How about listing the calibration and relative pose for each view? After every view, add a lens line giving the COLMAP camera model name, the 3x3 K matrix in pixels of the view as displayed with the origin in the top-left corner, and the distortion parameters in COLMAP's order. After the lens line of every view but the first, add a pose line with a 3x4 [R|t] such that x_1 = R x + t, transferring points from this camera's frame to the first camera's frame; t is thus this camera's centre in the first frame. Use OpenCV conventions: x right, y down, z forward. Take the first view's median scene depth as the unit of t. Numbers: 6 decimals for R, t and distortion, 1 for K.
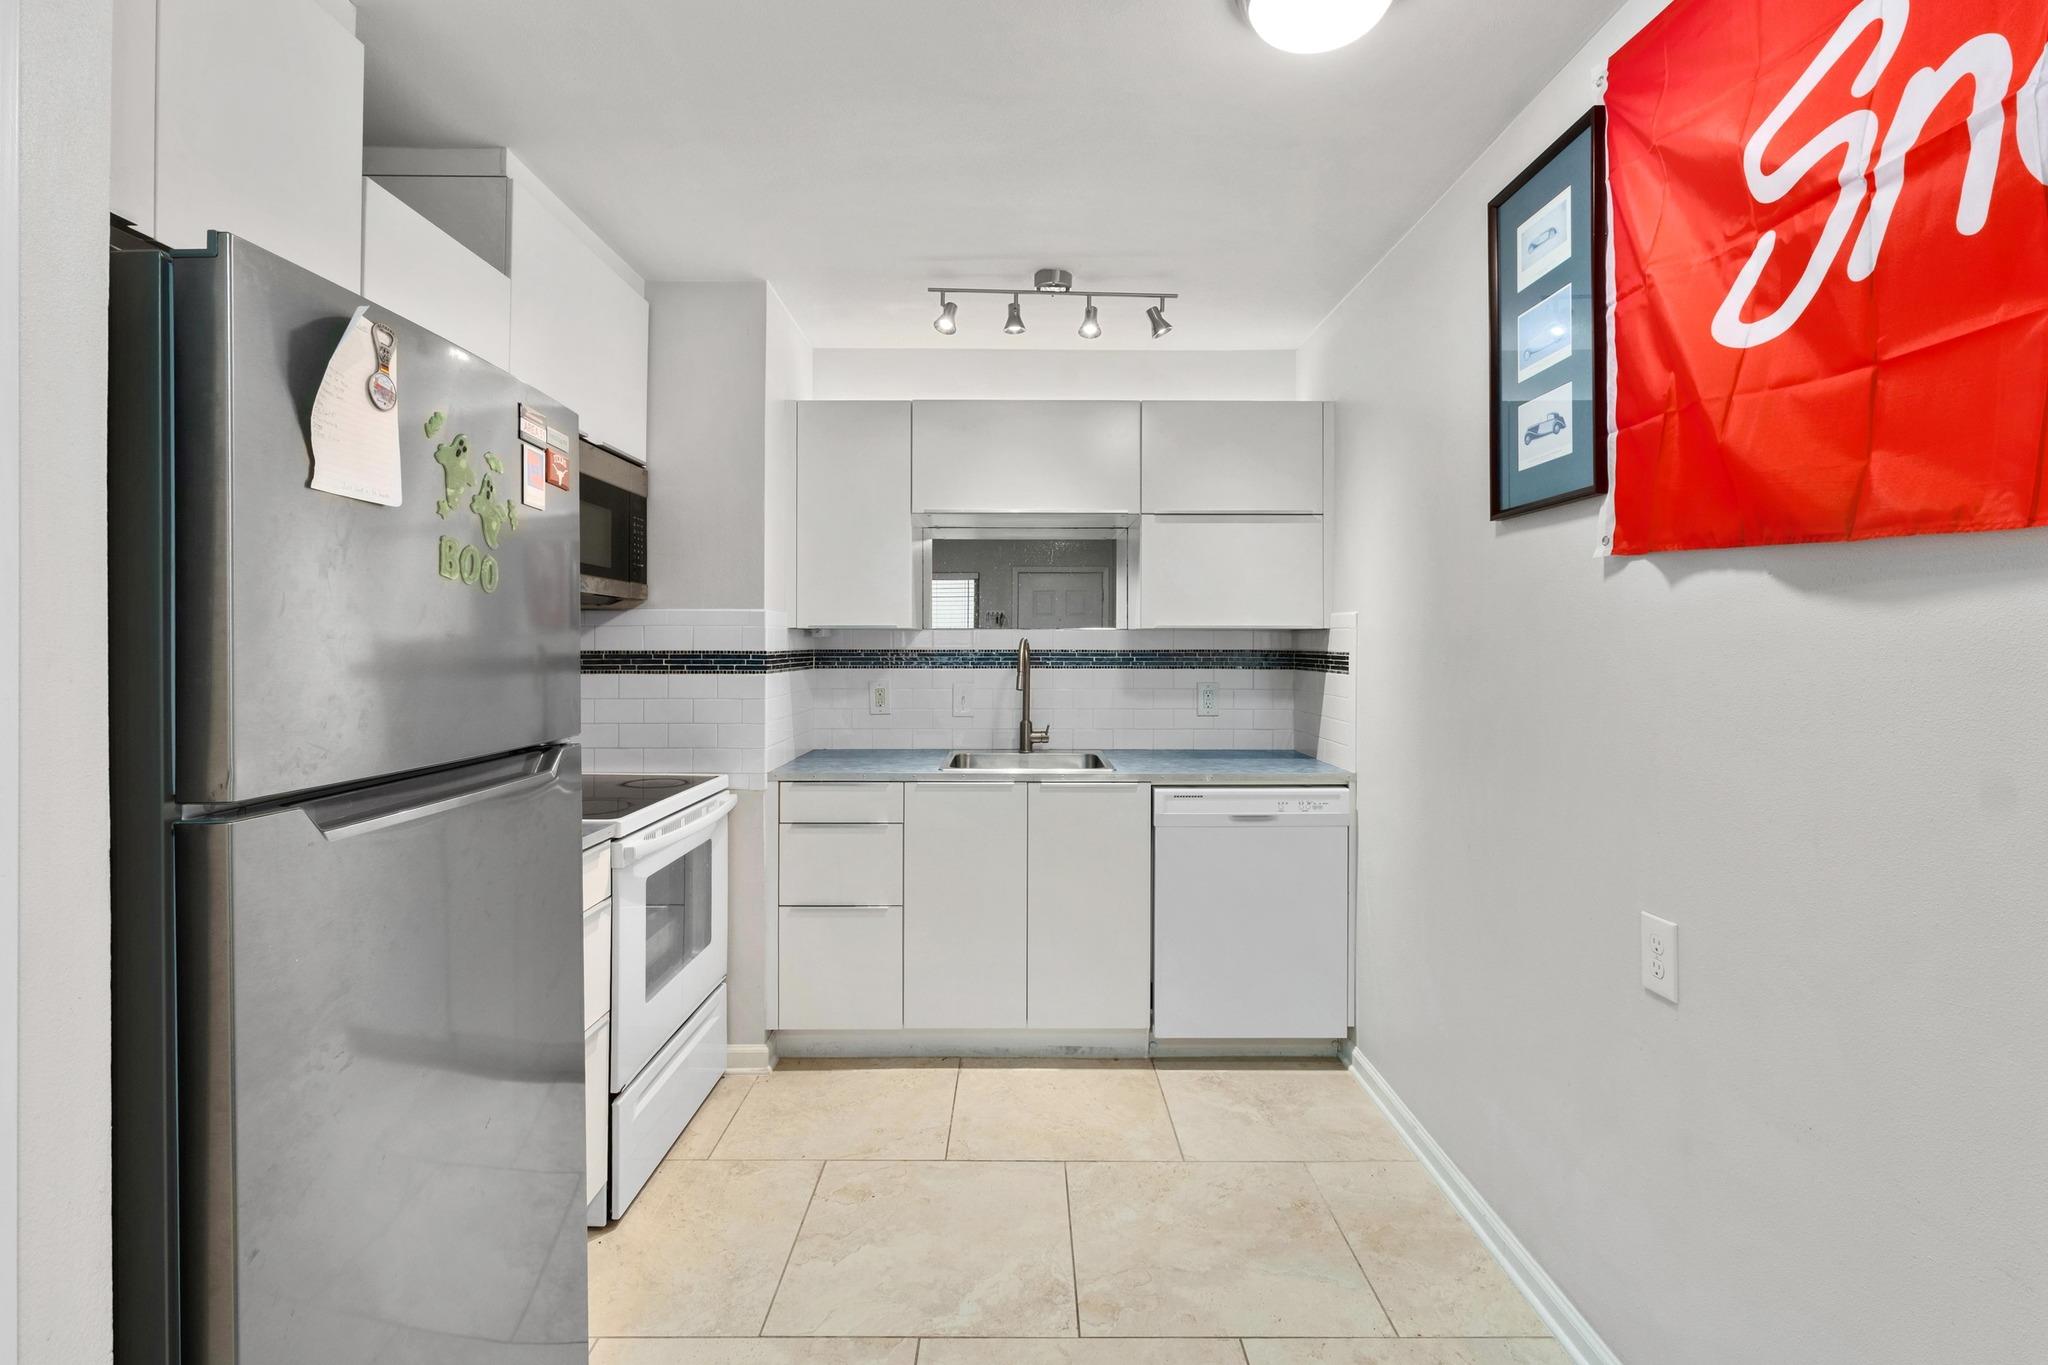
lens RADIAL K [[934.2, 0, 1015.9], [0, 934.2, 645.9], [0, 0, 1]] dist [-0.002571, 0.000639]
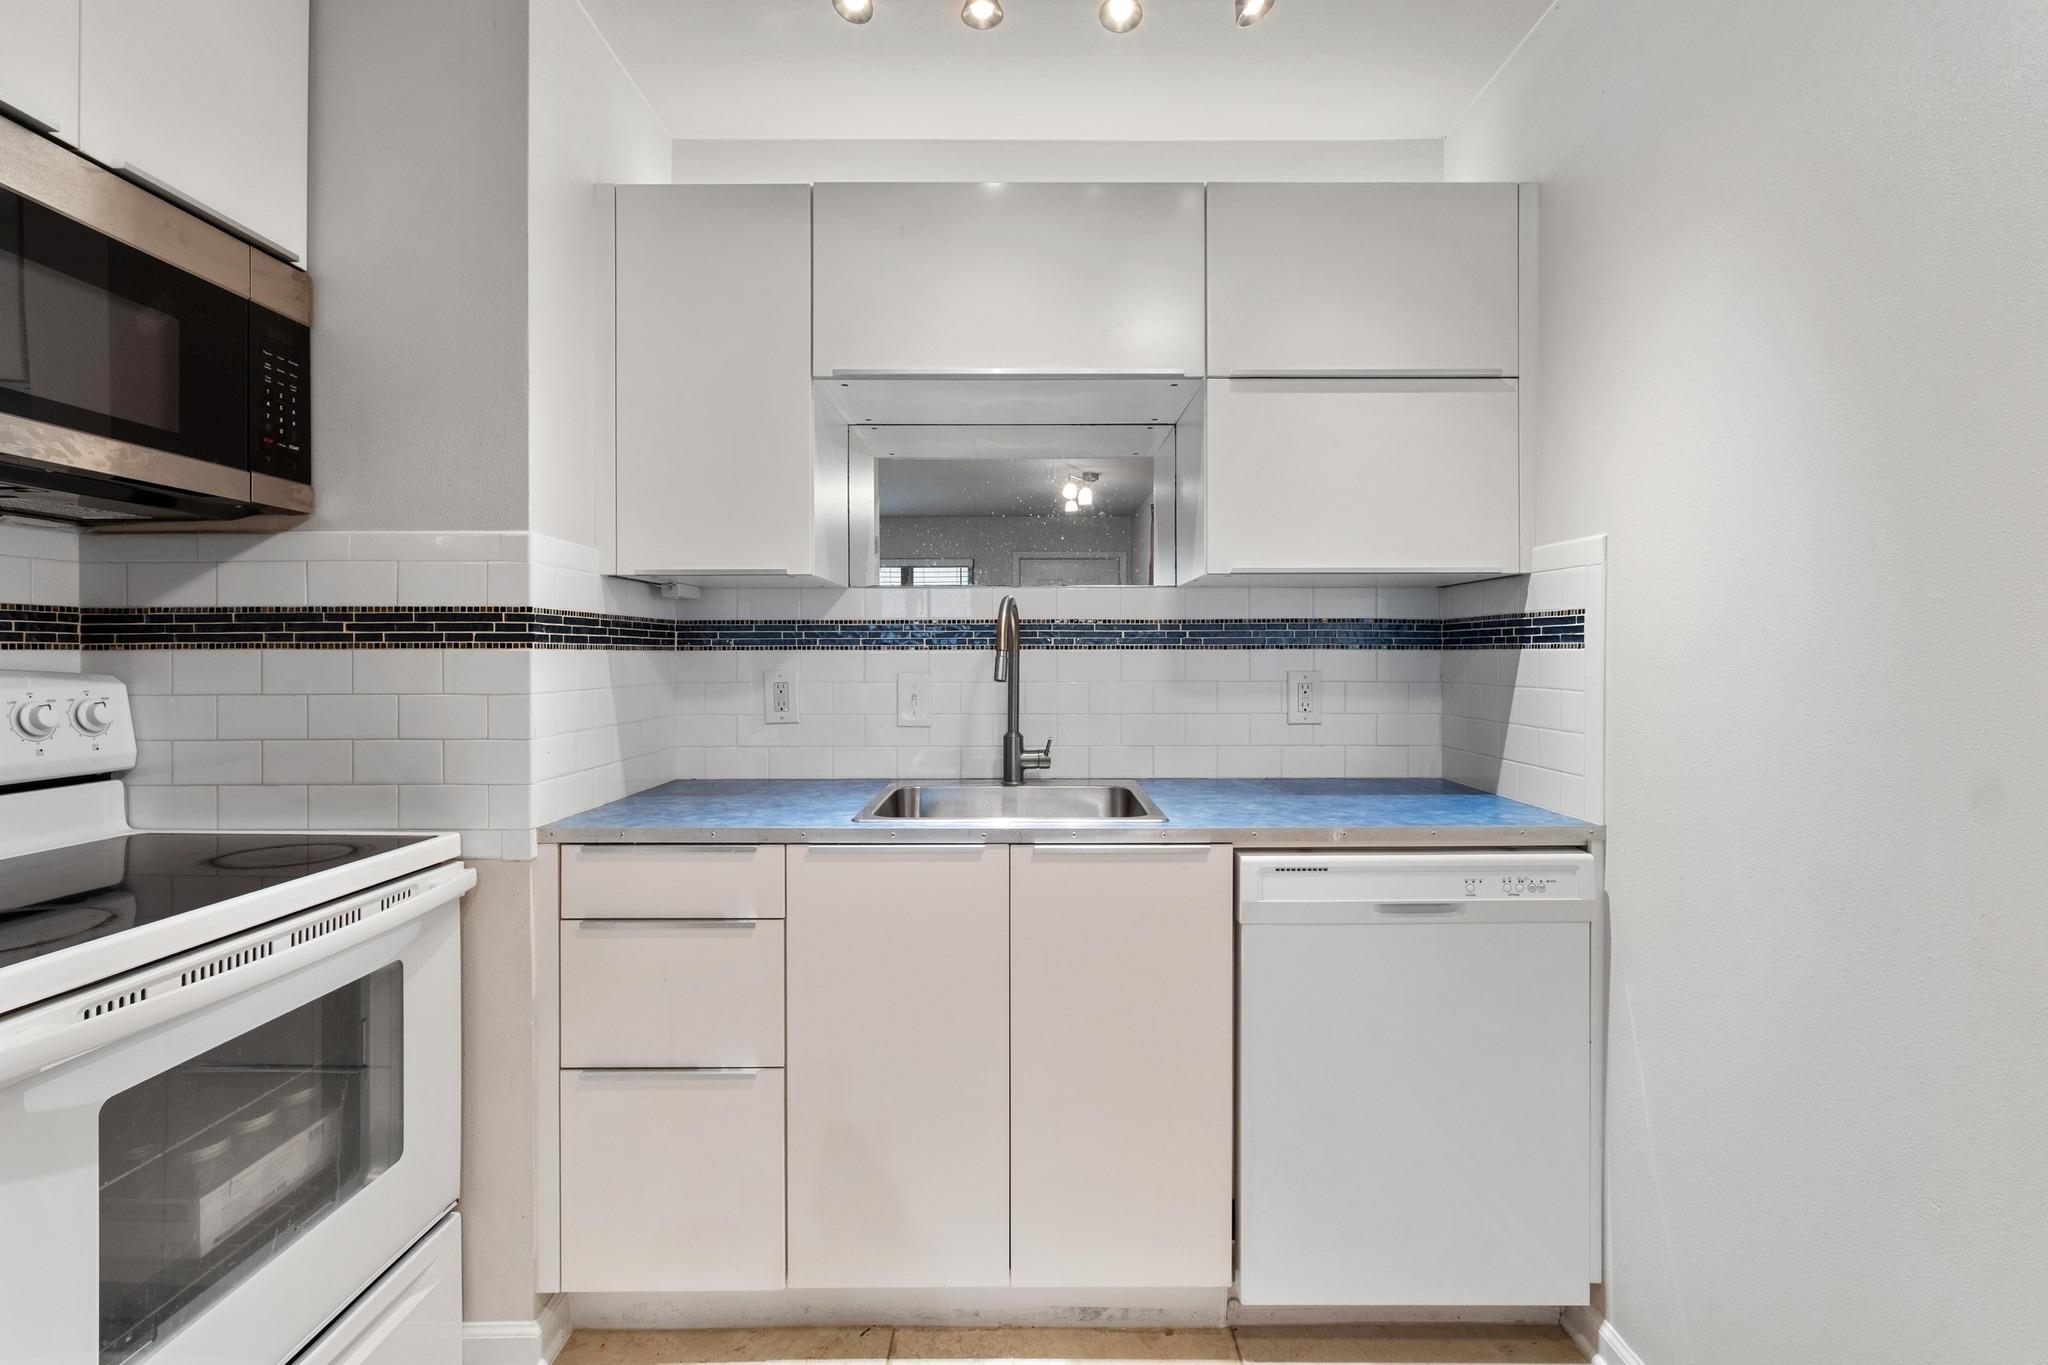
lens RADIAL K [[934.2, 0, 1017.7], [0, 934.2, 666.3], [0, 0, 1]] dist [-0.002571, 0.000639]
pose [[0.999956, -0.003386, -0.008727, 0.022067], [0.003453, 0.999965, 0.007630, 0.035970], [0.008701, -0.007660, 0.999933, 0.438216]]
